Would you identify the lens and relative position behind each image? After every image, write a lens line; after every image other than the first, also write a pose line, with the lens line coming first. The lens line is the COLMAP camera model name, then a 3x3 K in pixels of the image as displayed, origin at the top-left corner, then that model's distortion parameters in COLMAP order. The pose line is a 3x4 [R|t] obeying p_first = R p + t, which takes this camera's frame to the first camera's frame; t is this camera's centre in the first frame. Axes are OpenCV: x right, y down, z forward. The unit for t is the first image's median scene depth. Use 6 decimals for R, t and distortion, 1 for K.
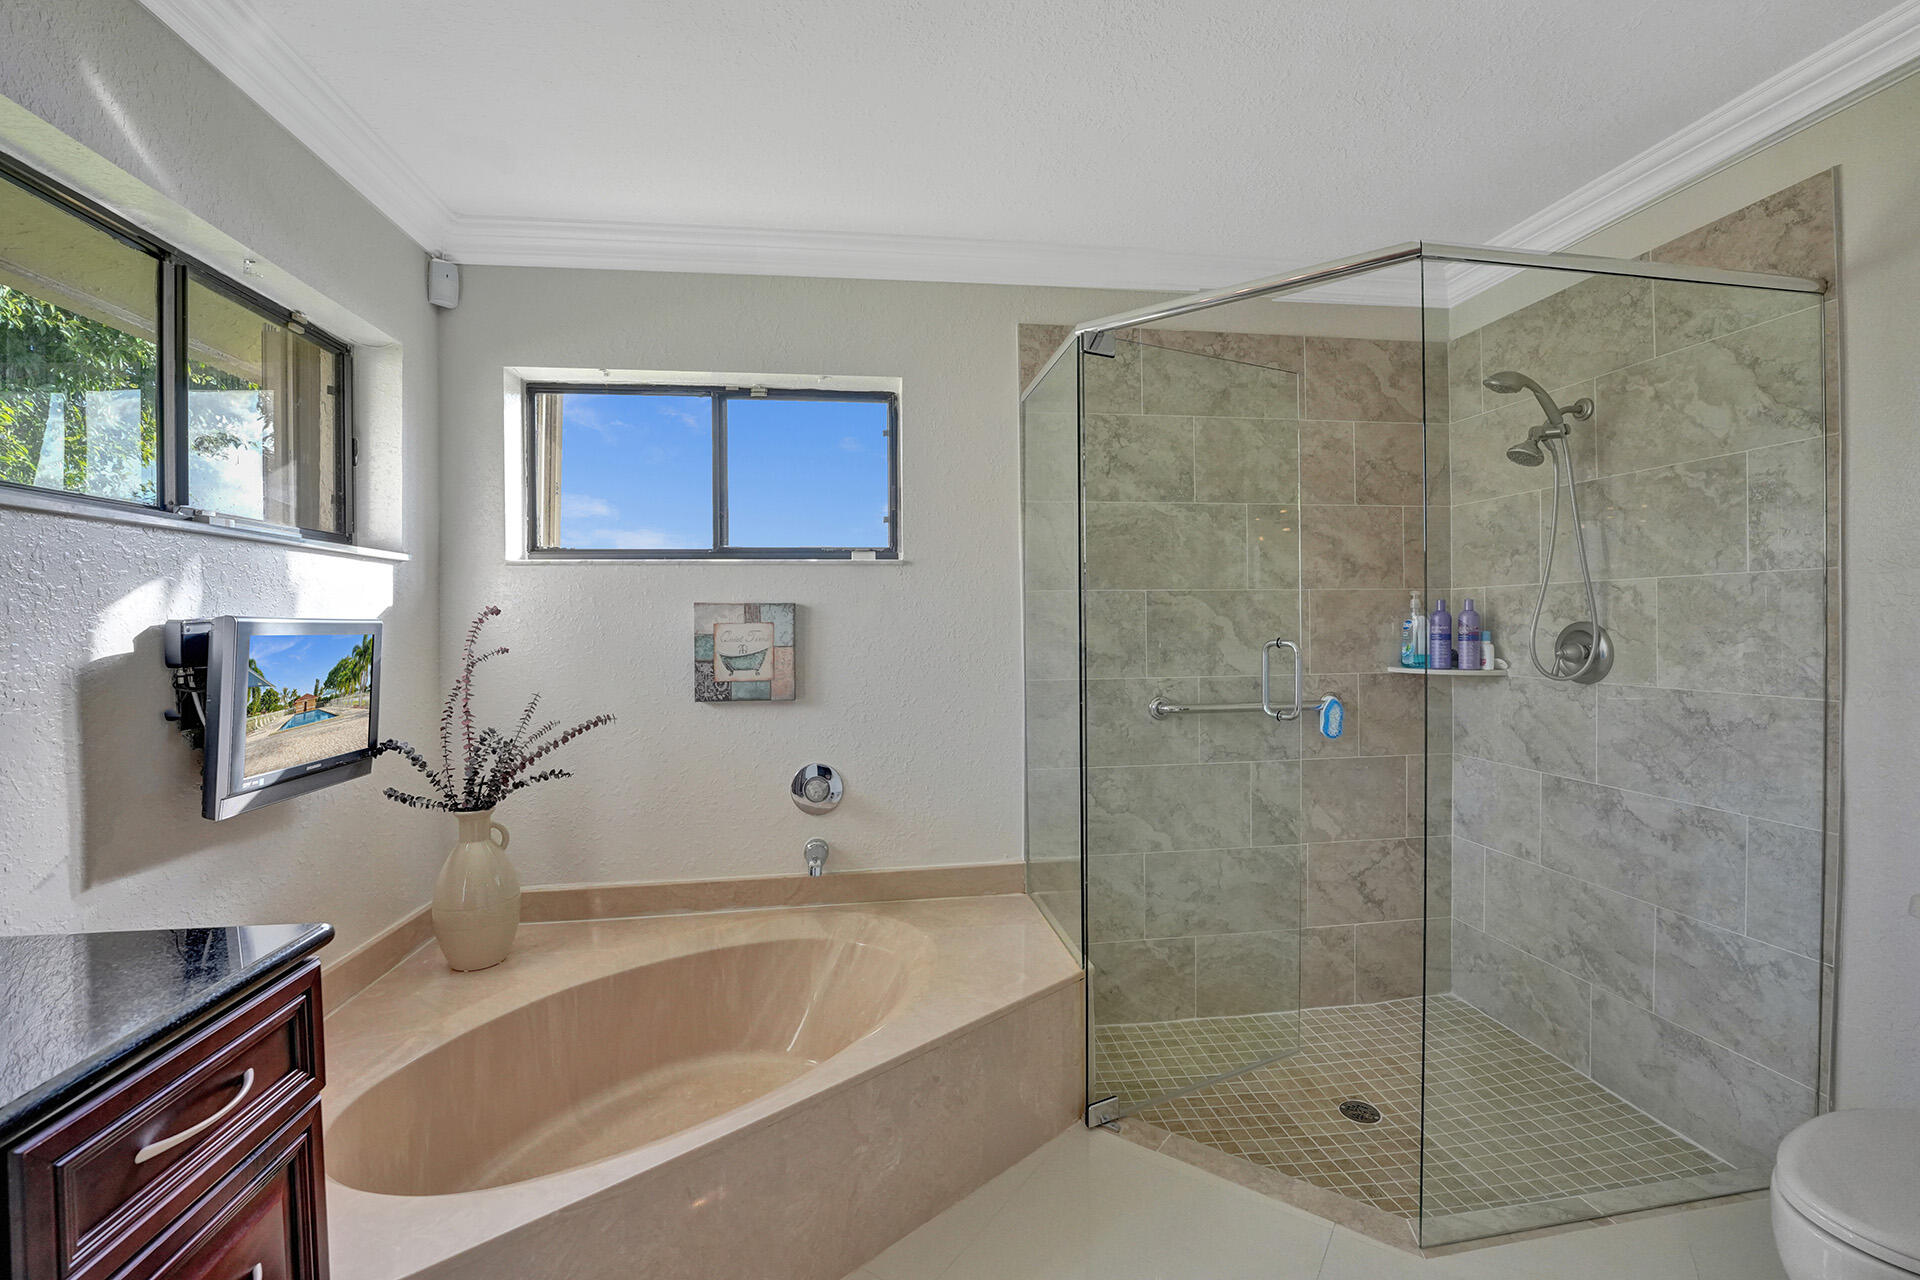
lens RADIAL K [[812.2, 0, 972.3], [0, 812.2, 623.3], [0, 0, 1]] dist [-0.029602, 0.000282]
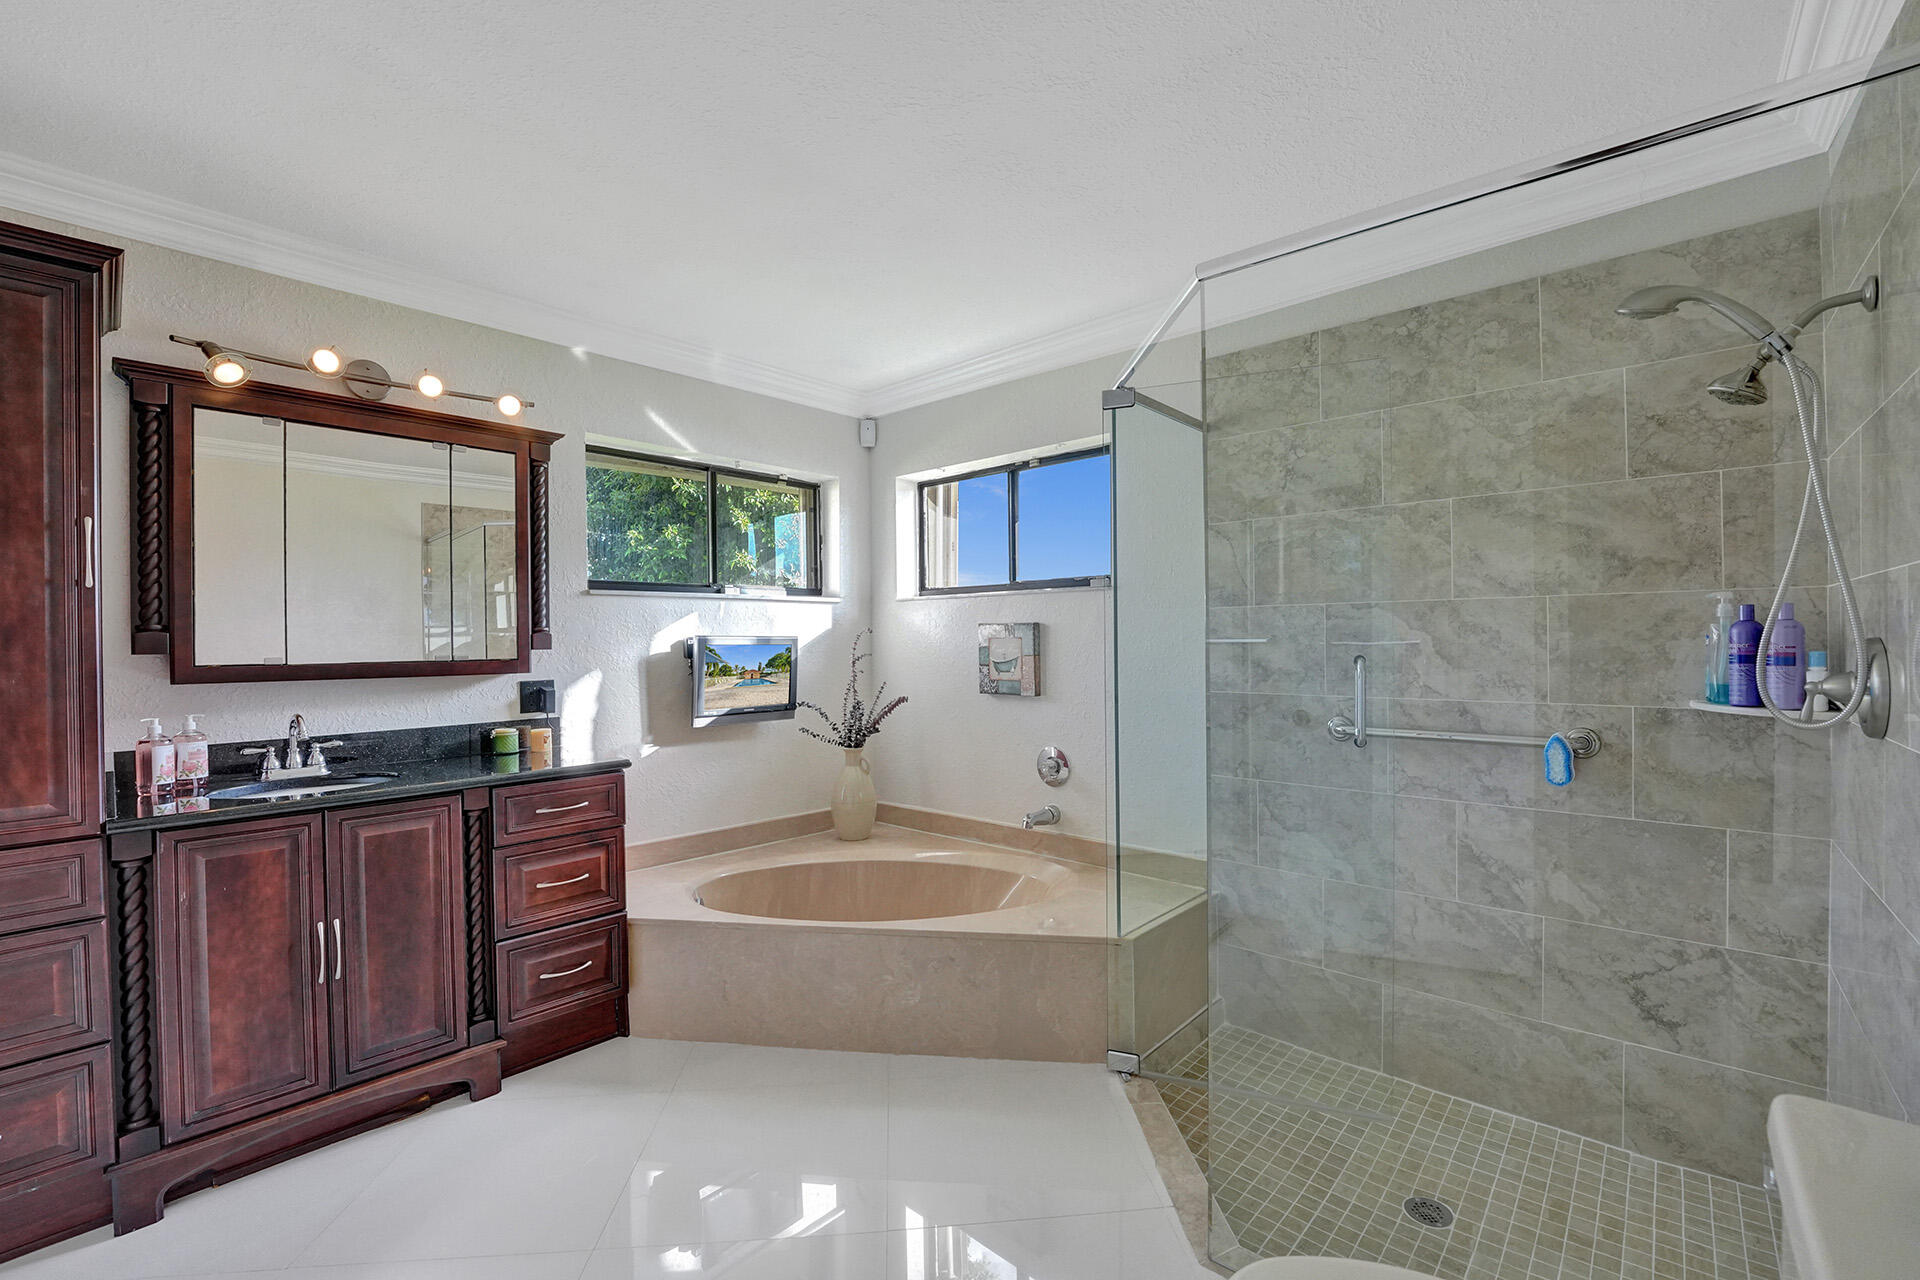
lens RADIAL K [[795.1, 0, 960.0], [0, 795.1, 640.0], [0, 0, 1]] dist [-0.029353, 0.000125]
pose [[0.644969, 0.003351, -0.764201, 0.650098], [0.000970, 0.999986, 0.005204, -0.003226], [0.764208, -0.004098, 0.644957, 0.069812]]
